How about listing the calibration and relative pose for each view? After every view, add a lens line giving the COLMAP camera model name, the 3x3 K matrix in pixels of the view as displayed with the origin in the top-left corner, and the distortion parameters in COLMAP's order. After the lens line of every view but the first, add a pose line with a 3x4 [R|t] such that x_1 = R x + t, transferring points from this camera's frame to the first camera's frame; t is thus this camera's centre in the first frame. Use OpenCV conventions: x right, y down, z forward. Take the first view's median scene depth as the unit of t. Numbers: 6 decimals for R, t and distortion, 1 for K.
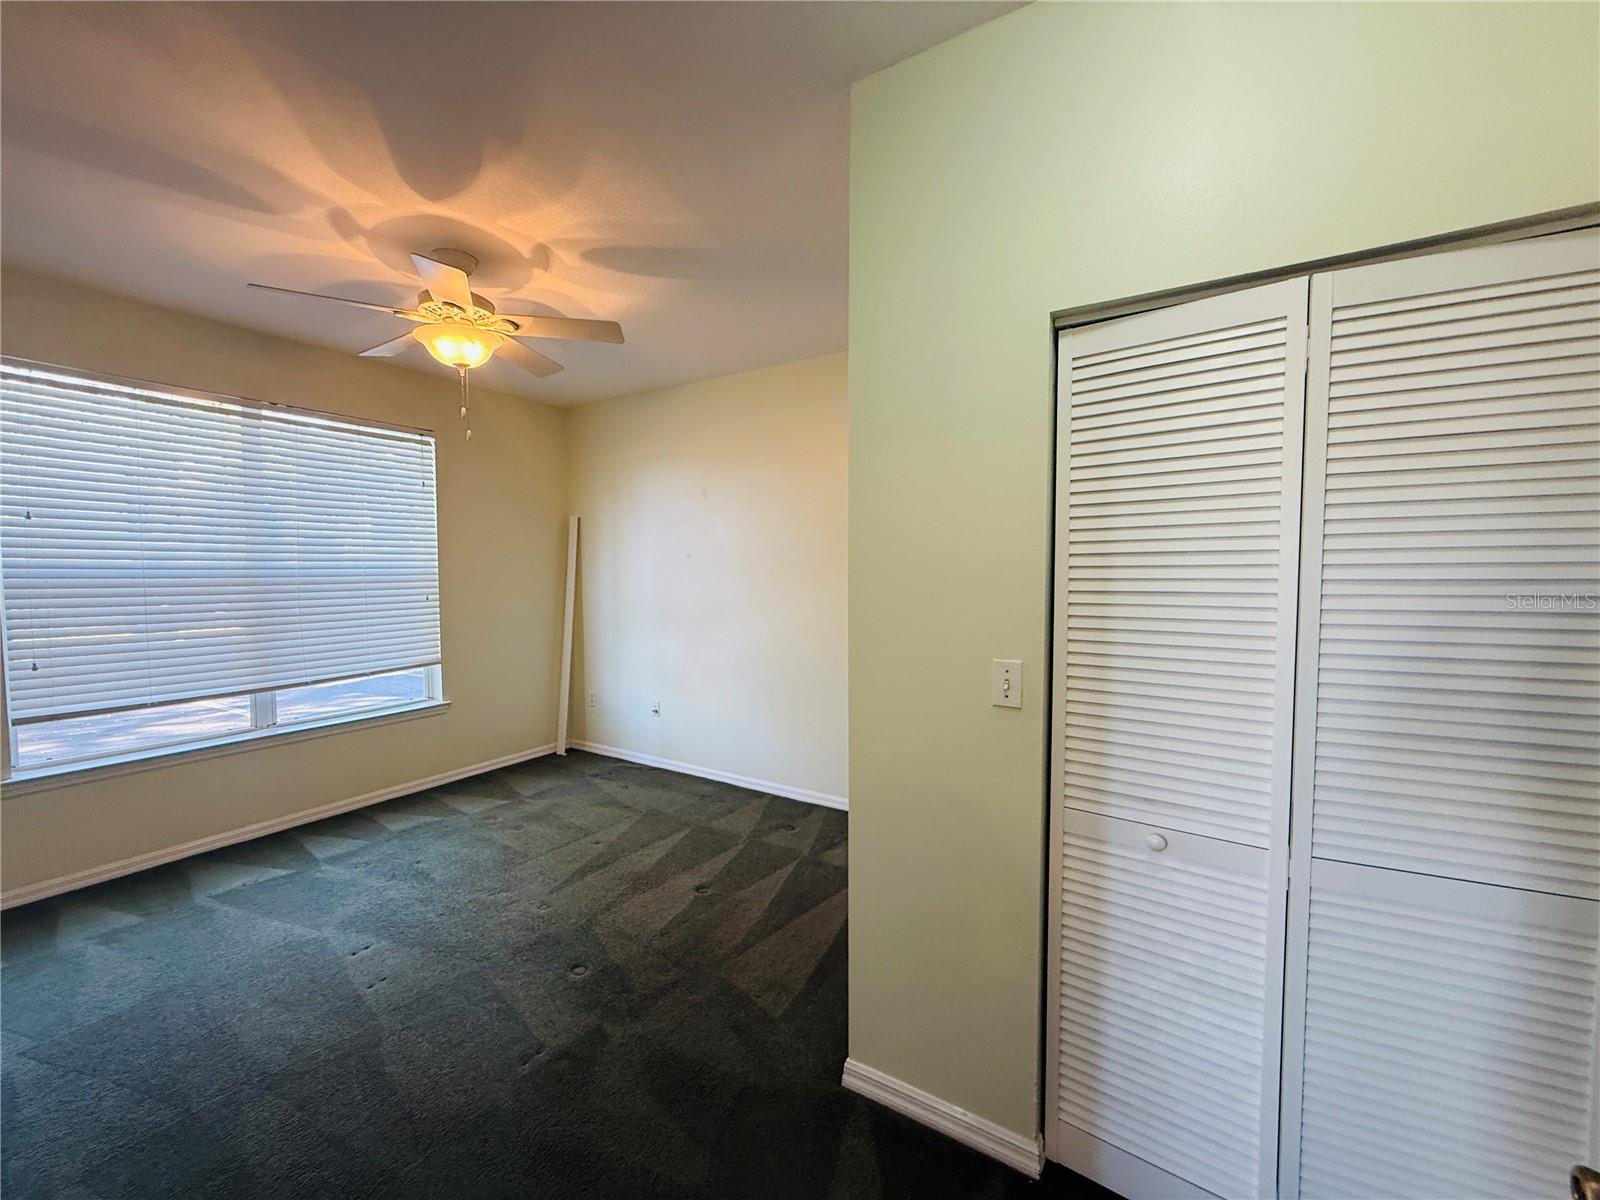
lens RADIAL K [[638.0, 0, 796.2], [0, 638.0, 602.2], [0, 0, 1]] dist [-0.000294, -0.000113]
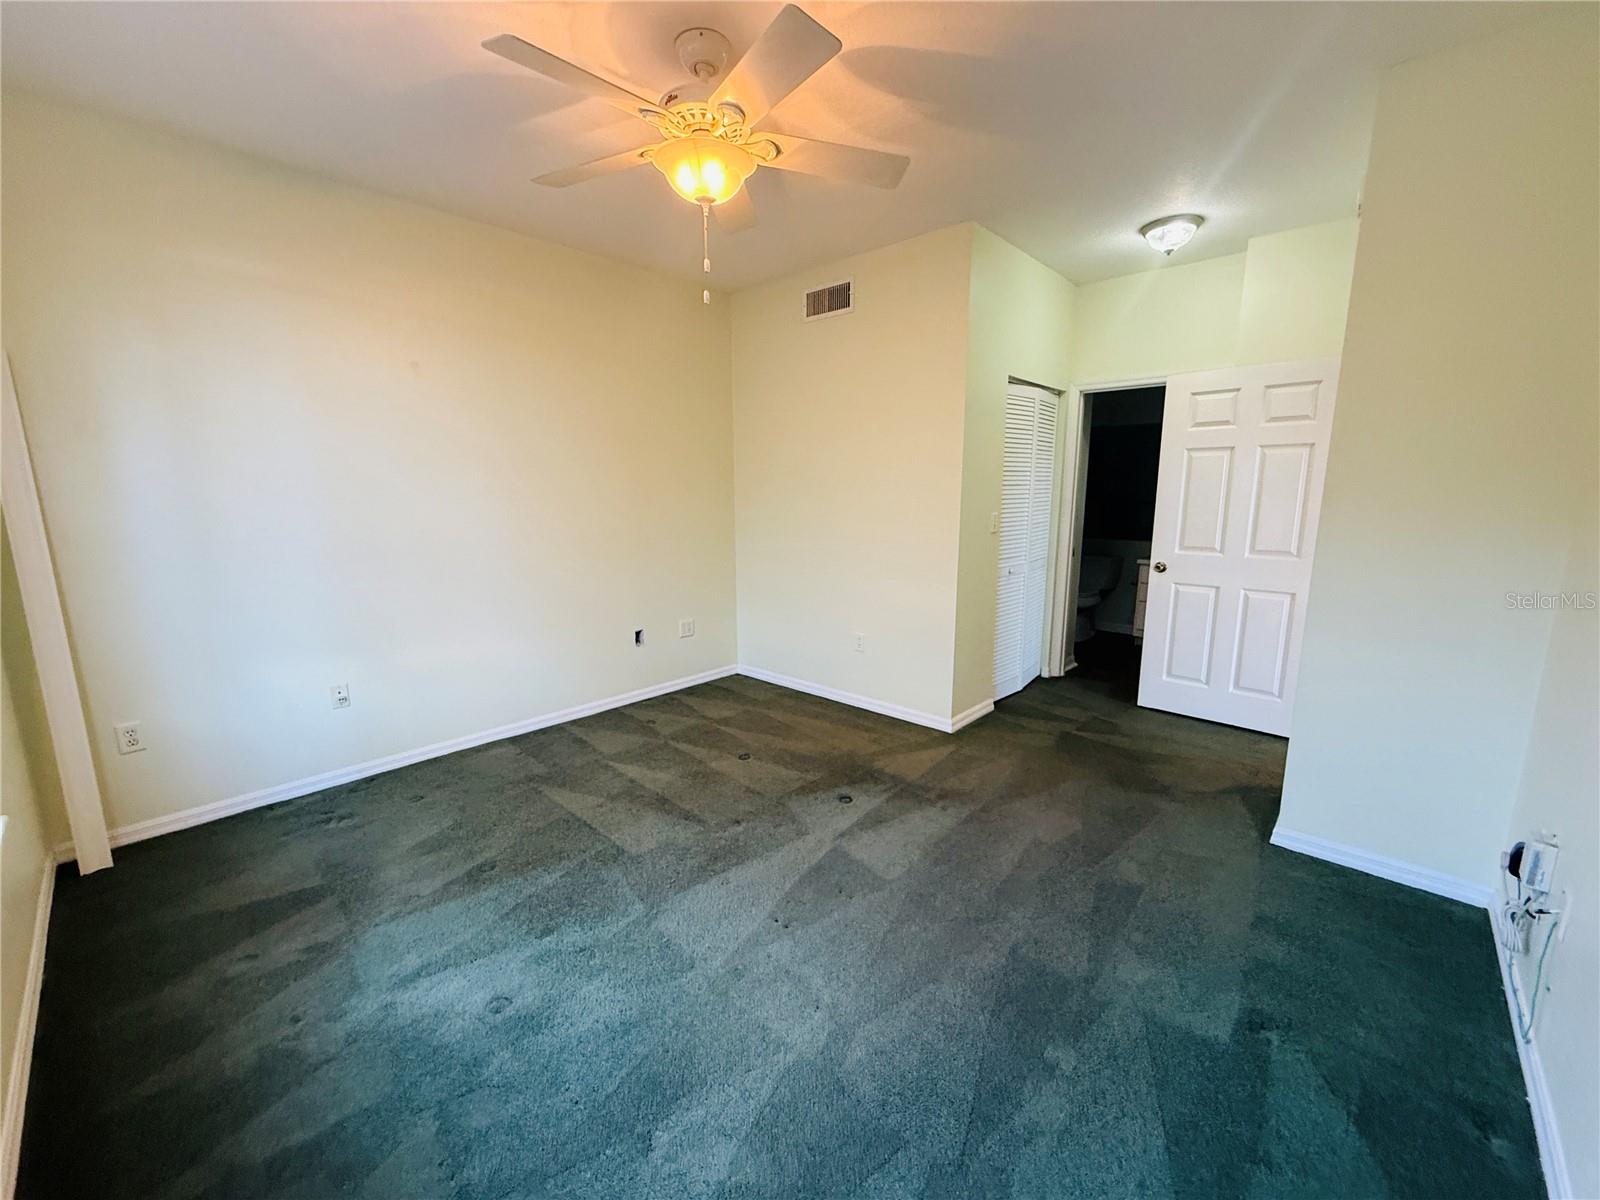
lens RADIAL K [[638.0, 0, 796.2], [0, 638.0, 602.2], [0, 0, 1]] dist [-0.000294, -0.000113]
pose [[0.179534, -0.170872, 0.968798, -0.912228], [0.052429, 0.985062, 0.164024, -0.009866], [-0.982354, 0.021346, 0.185810, 0.519066]]
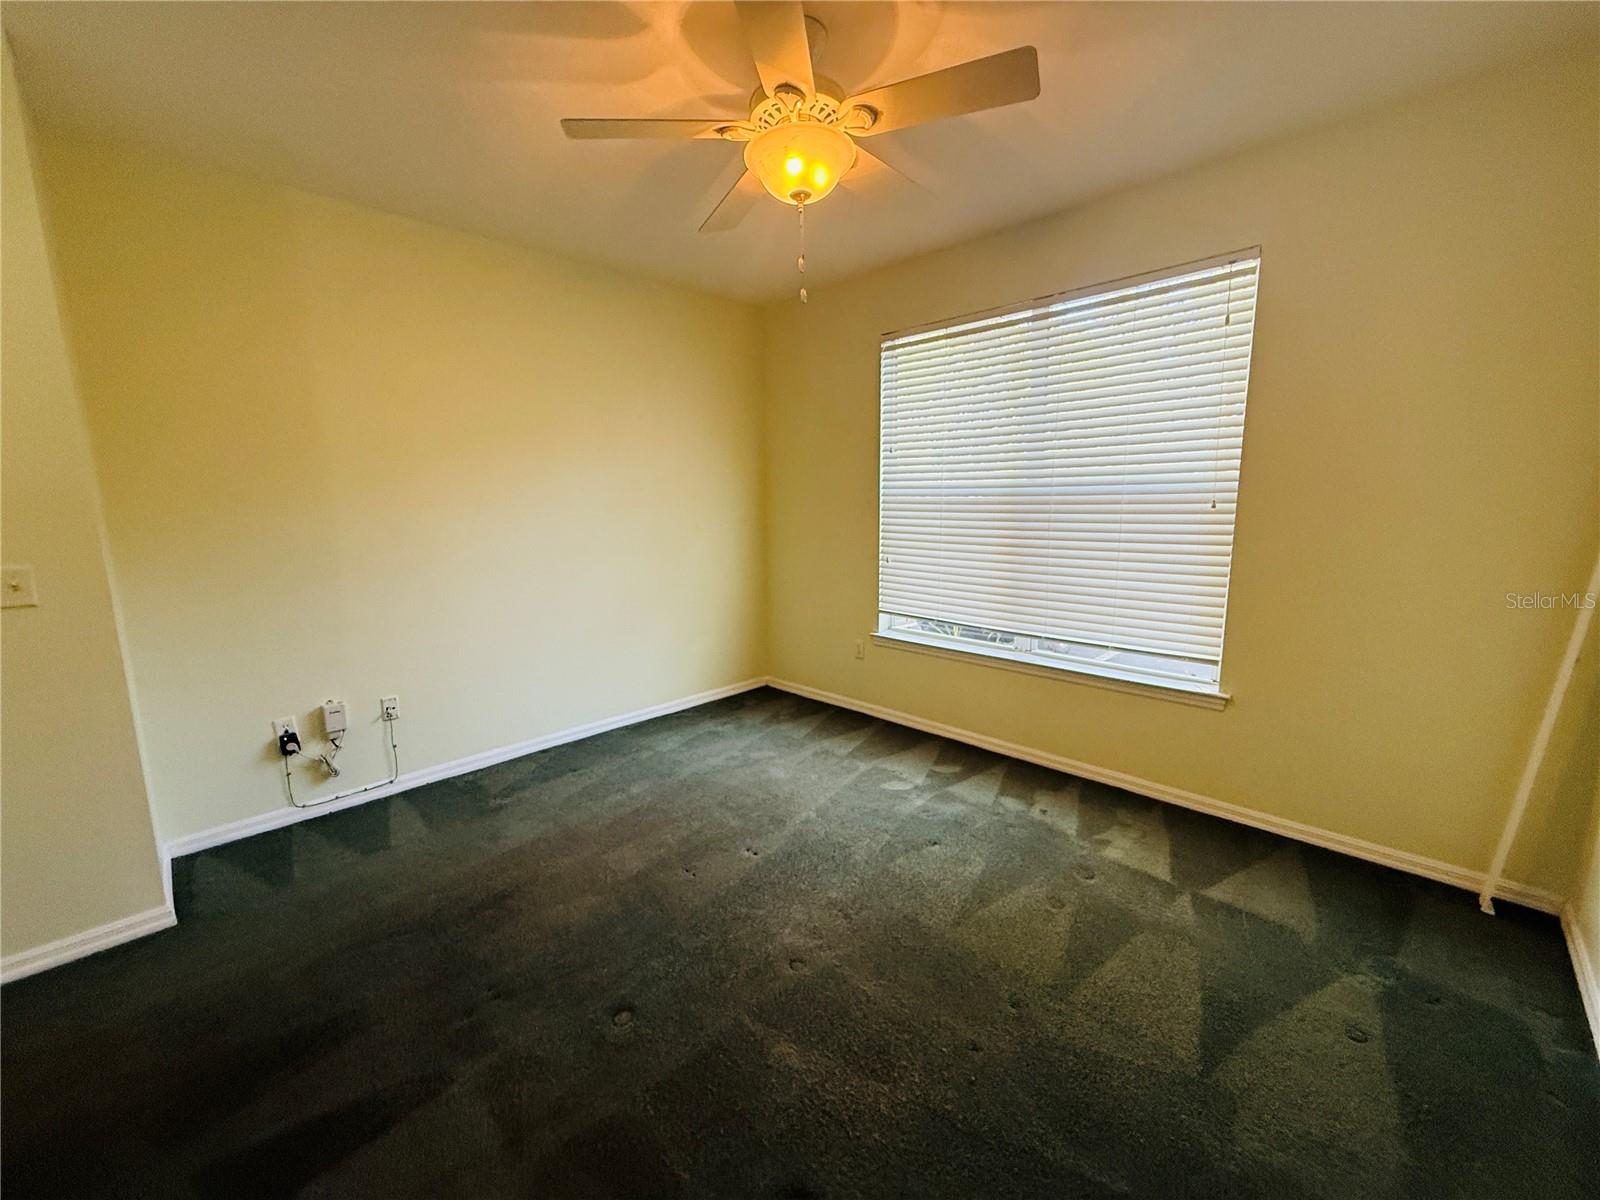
lens RADIAL K [[638.0, 0, 796.2], [0, 638.0, 602.2], [0, 0, 1]] dist [-0.000294, -0.000113]
pose [[-0.225953, 0.163816, -0.960265, 0.162998], [-0.043953, 0.983041, 0.178043, -0.033442], [0.973146, 0.082436, -0.214921, 0.807676]]
